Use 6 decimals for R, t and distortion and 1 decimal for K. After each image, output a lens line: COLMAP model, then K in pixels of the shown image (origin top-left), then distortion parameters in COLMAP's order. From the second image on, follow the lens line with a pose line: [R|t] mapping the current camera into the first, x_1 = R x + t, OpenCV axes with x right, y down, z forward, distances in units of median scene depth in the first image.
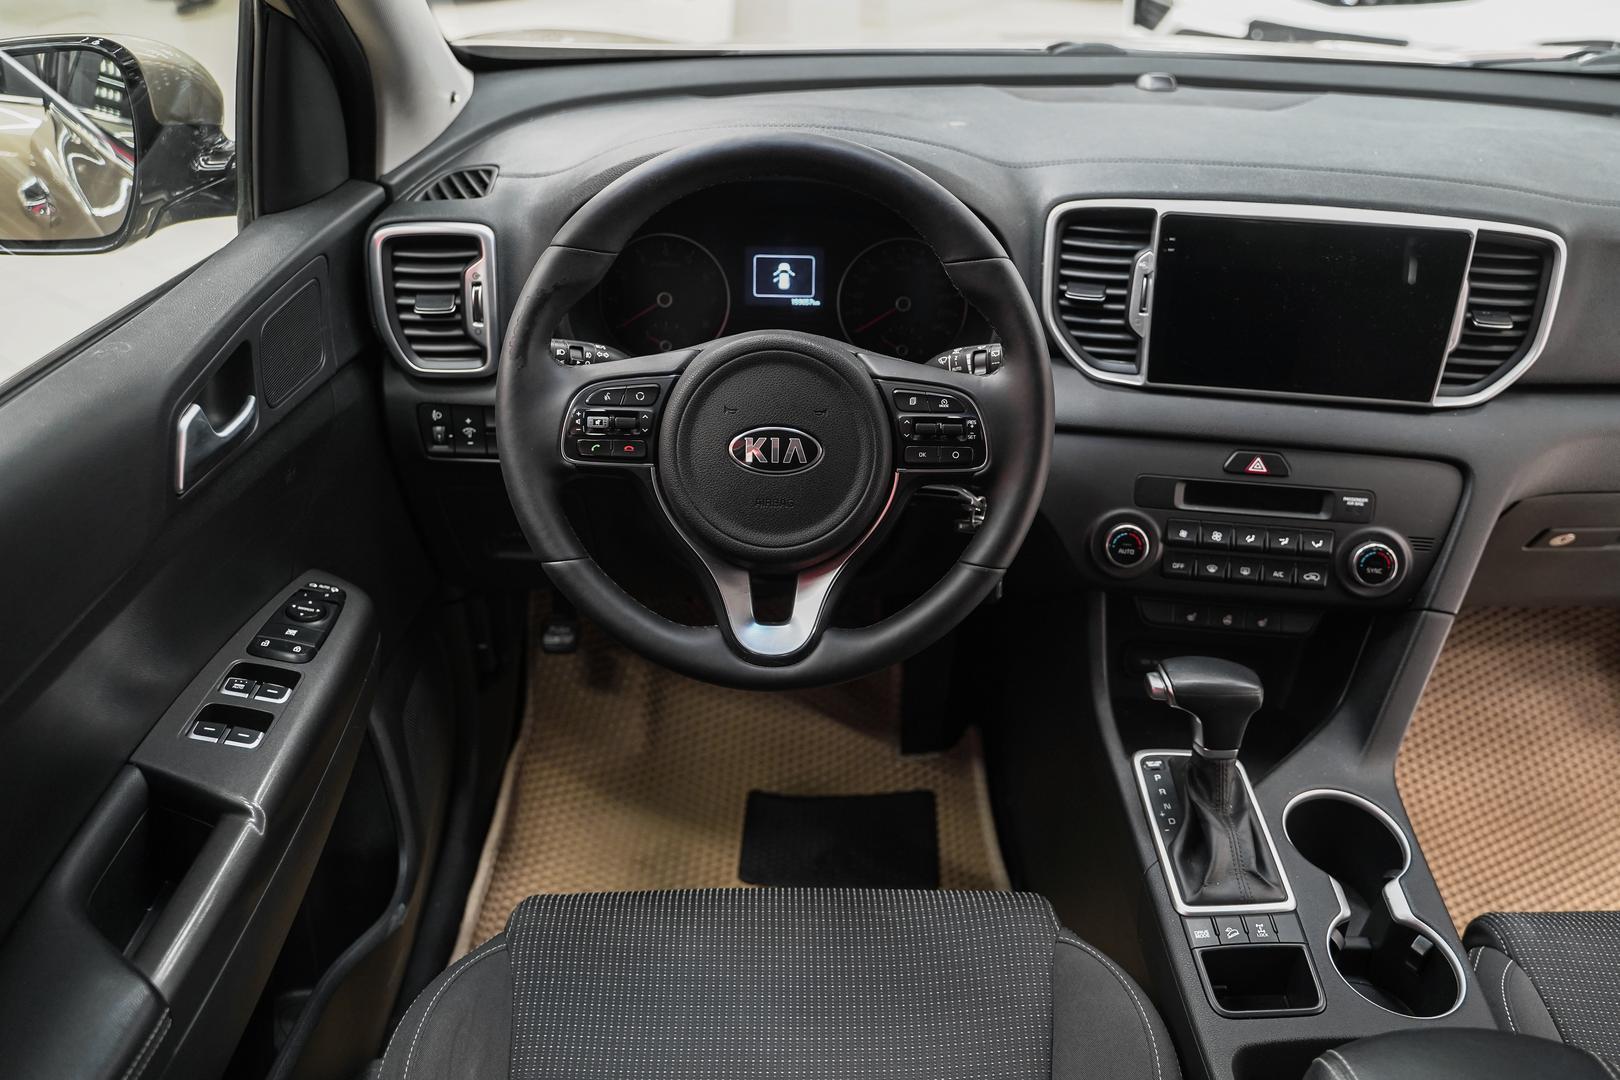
lens RADIAL K [[1326.4, 0, 818.4], [0, 1326.4, 537.8], [0, 0, 1]] dist [-0.014861, 0.004147]
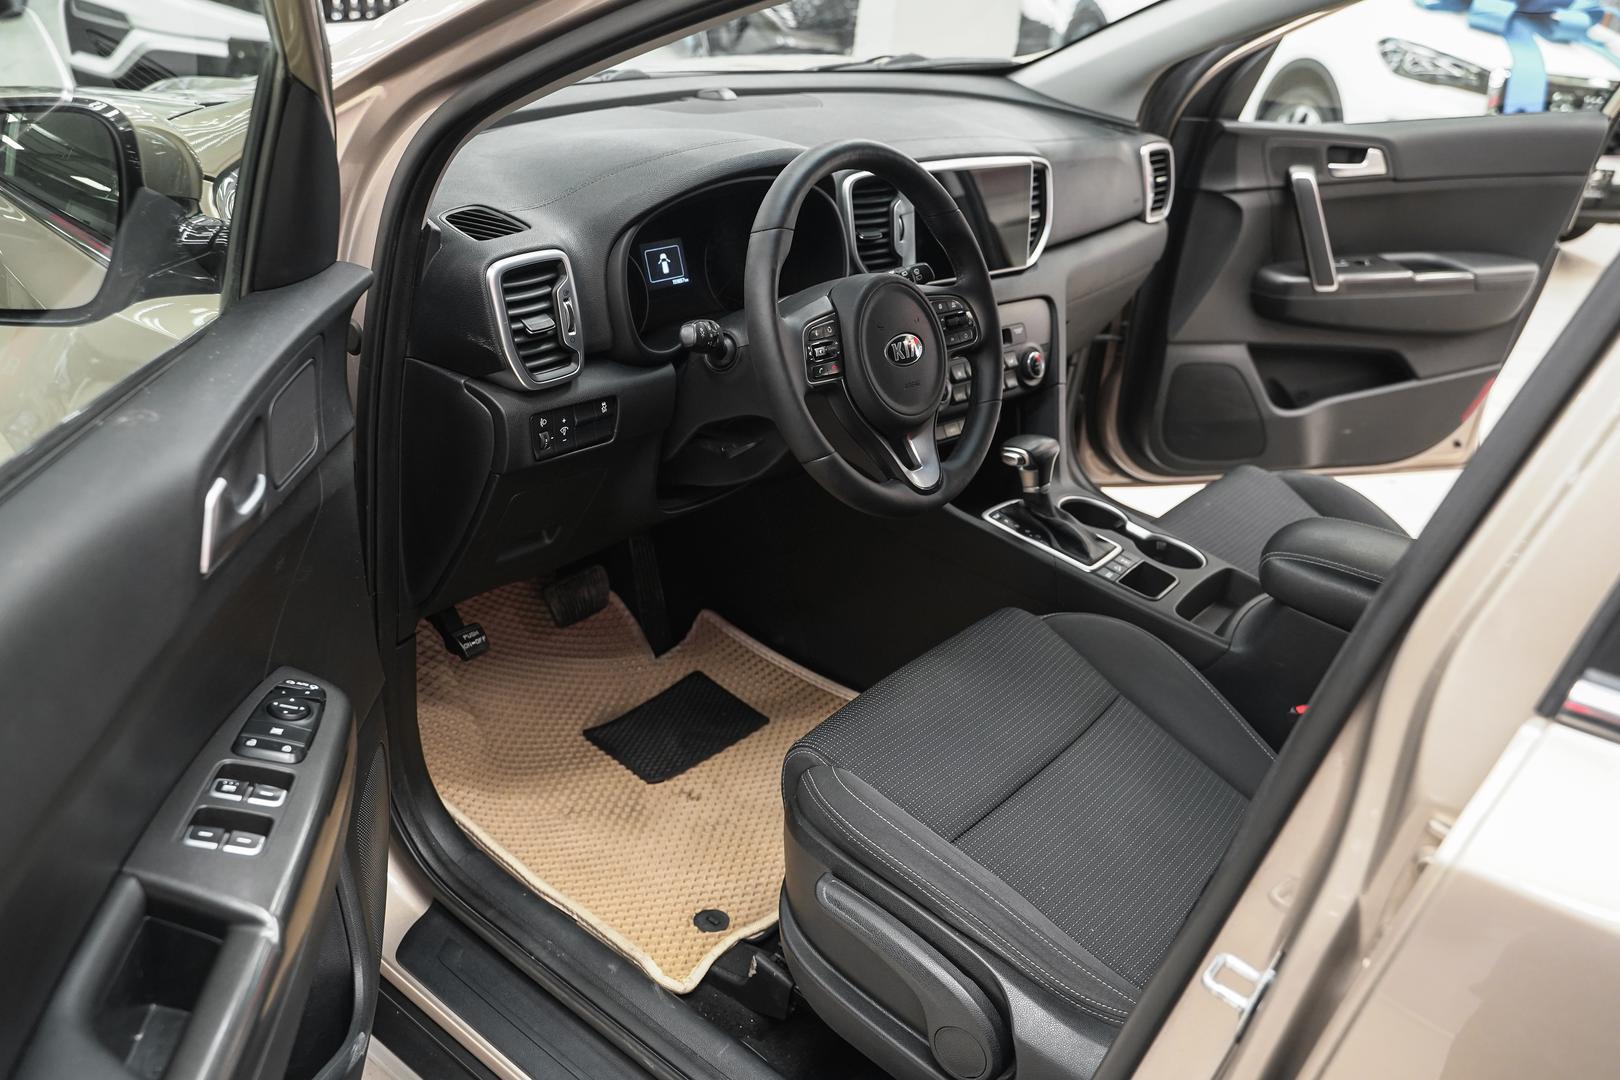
lens RADIAL K [[1326.4, 0, 808.1], [0, 1326.4, 533.2], [0, 0, 1]] dist [-0.014861, 0.004147]
pose [[0.636098, -0.303636, 0.709355, -1.011570], [0.313993, 0.941620, 0.121490, -0.071708], [-0.704832, 0.145453, 0.694302, 0.063913]]
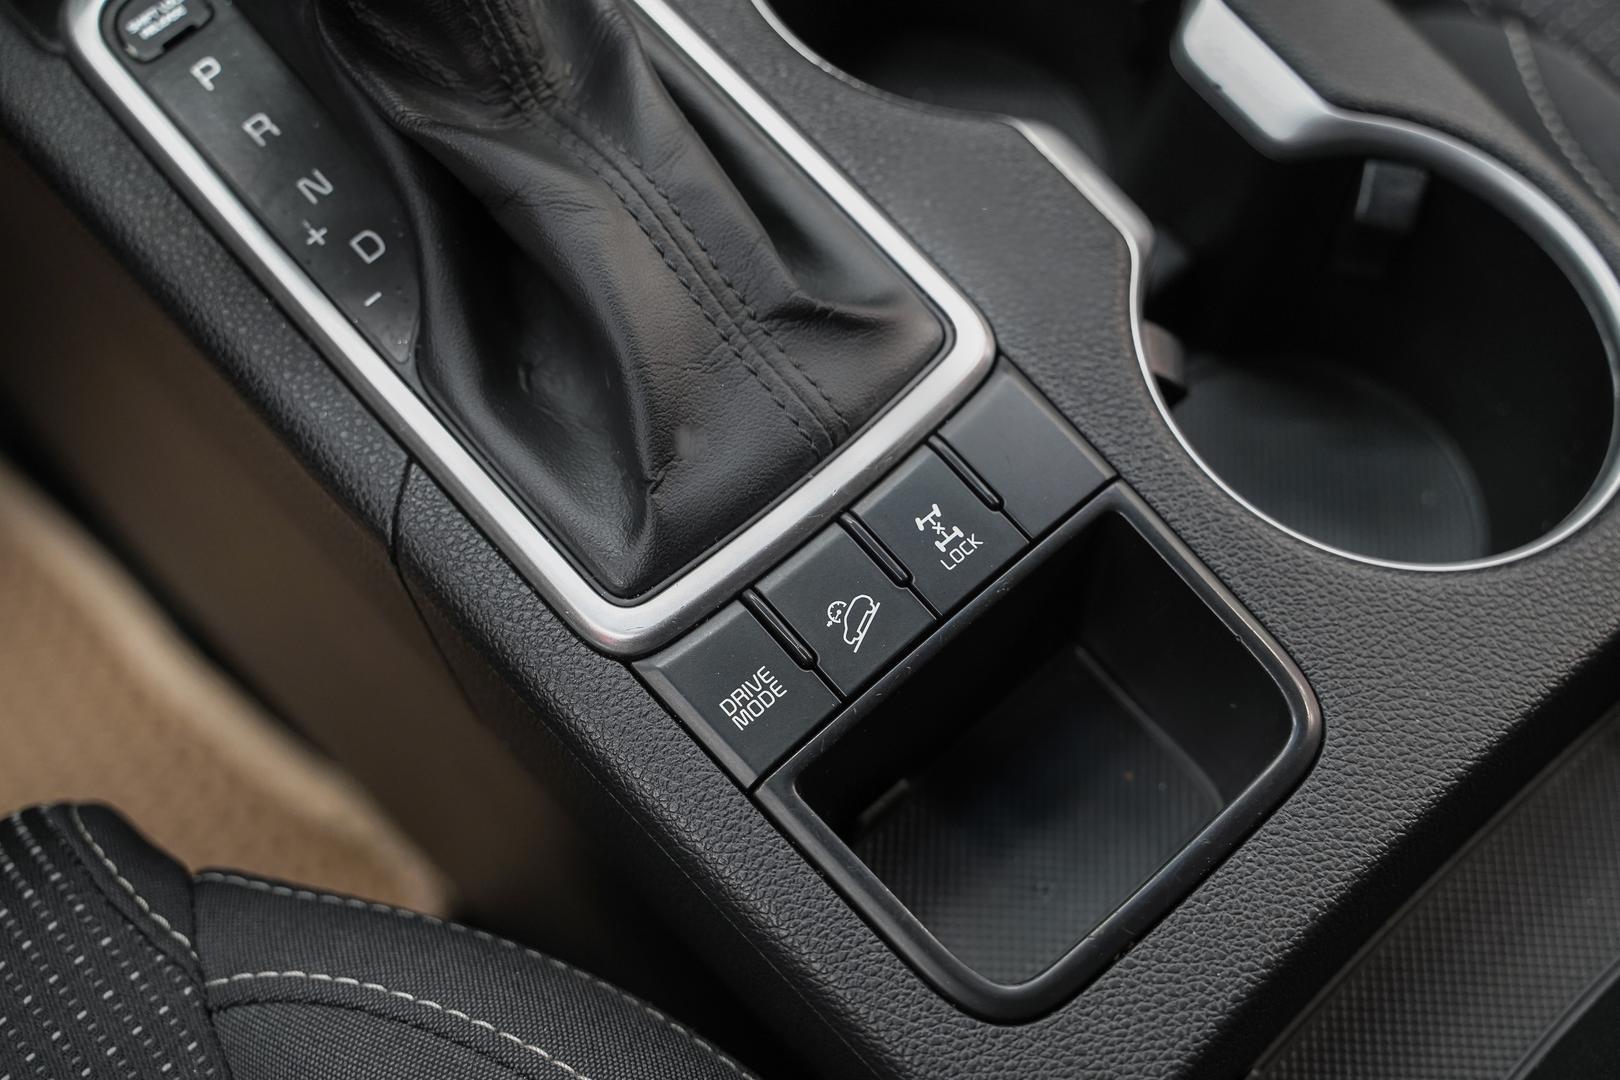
lens RADIAL K [[1965.4, 0, 808.7], [0, 1965.4, 538.9], [0, 0, 1]] dist [0.010466, 0.000000]
pose [[0.761496, -0.588226, 0.272237, 0.193315], [0.346263, 0.724237, 0.596308, 0.074127], [-0.547928, -0.359821, 0.755185, 0.654703]]
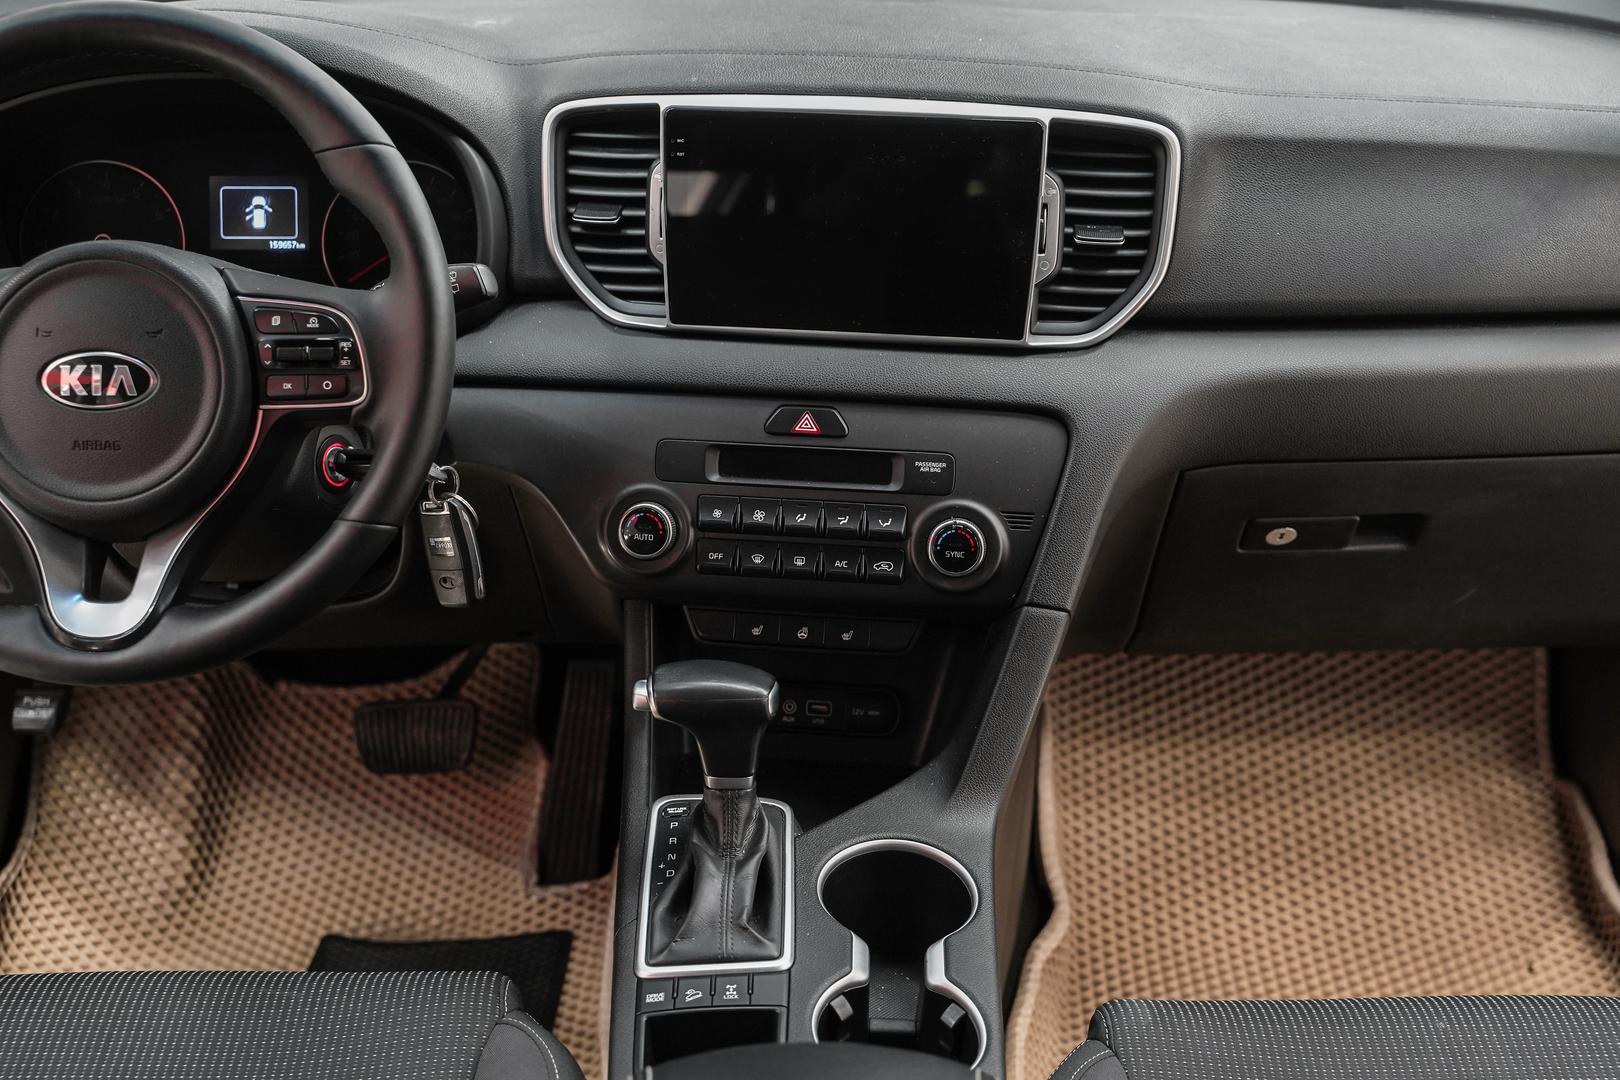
lens RADIAL K [[1965.4, 0, 809.8], [0, 1965.4, 538.0], [0, 0, 1]] dist [0.010466, 0.000000]
pose [[0.999763, -0.013821, -0.016804, 0.349947], [0.011942, 0.994168, -0.107179, 0.136059], [0.018187, 0.106953, 0.994098, -0.147115]]
